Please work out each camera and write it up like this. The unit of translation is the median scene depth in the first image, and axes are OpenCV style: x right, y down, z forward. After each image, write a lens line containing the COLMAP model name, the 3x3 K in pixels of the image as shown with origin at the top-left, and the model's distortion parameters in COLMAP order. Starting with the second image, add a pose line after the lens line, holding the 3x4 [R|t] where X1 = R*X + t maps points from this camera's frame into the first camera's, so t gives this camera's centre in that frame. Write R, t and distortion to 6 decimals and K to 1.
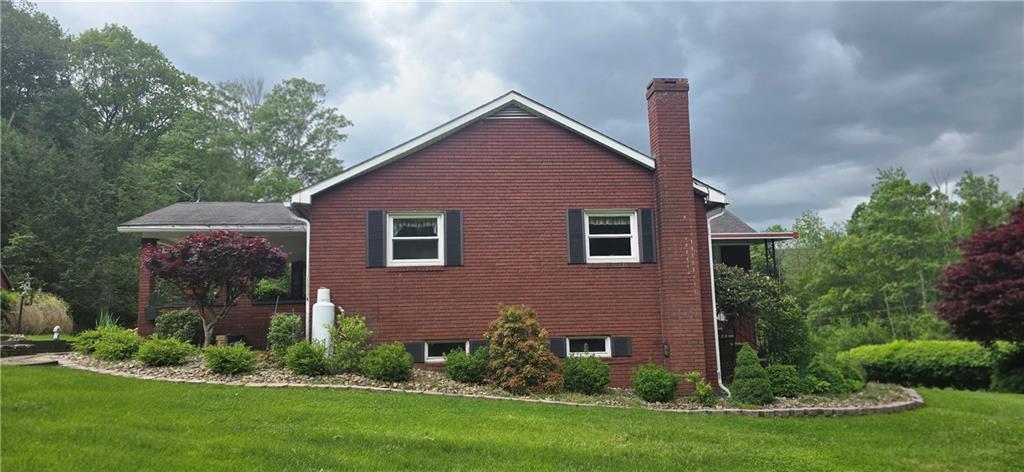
lens RADIAL K [[682.3, 0, 519.4], [0, 682.3, 237.4], [0, 0, 1]] dist [0.076012, -0.076166]
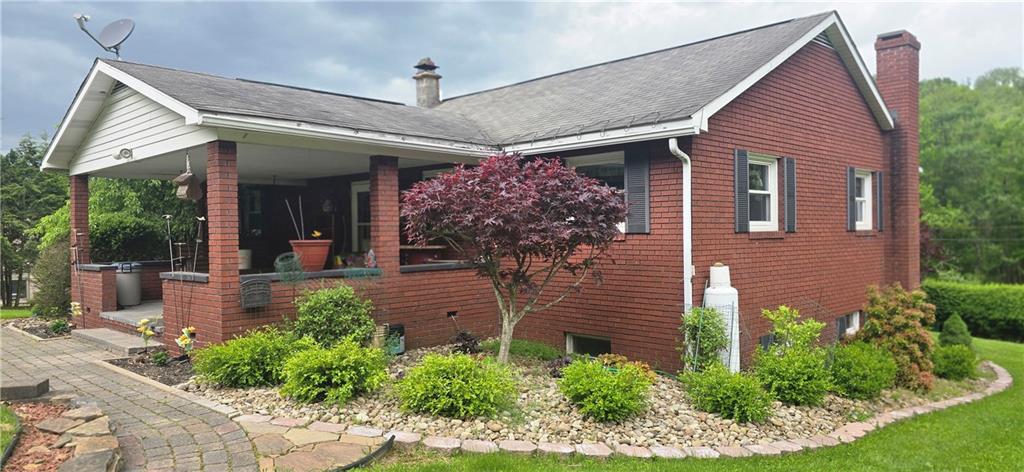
lens RADIAL K [[682.3, 0, 519.4], [0, 682.3, 237.4], [0, 0, 1]] dist [0.076012, -0.076166]
pose [[0.768453, 0.011751, 0.639798, -0.798067], [-0.091517, 0.991572, 0.091708, 0.005222], [-0.633328, -0.129026, 0.763052, 0.594151]]
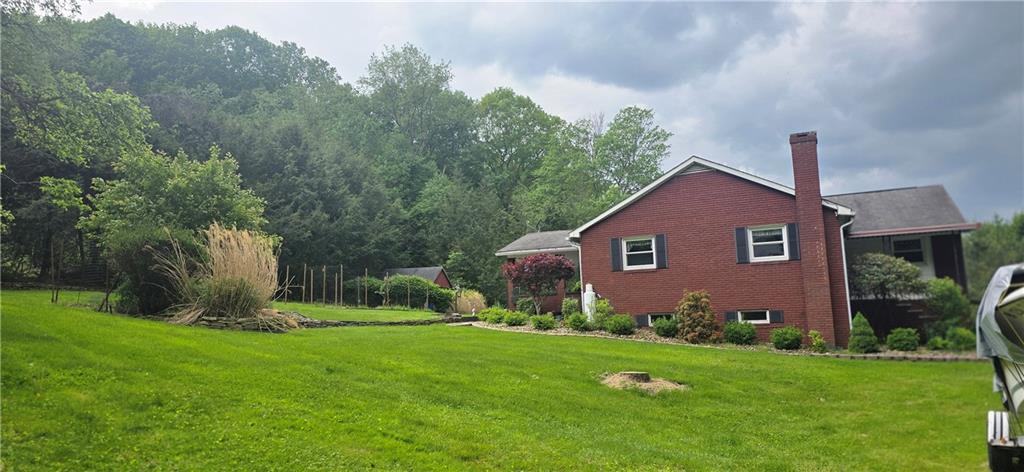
lens RADIAL K [[653.5, 0, 512.0], [0, 653.5, 236.0], [0, 0, 1]] dist [-0.003030, -0.064637]
pose [[0.856729, -0.067781, -0.511293, 0.398037], [0.071506, 0.997363, -0.012403, -0.041179], [0.510785, -0.025934, 0.859317, -0.529149]]
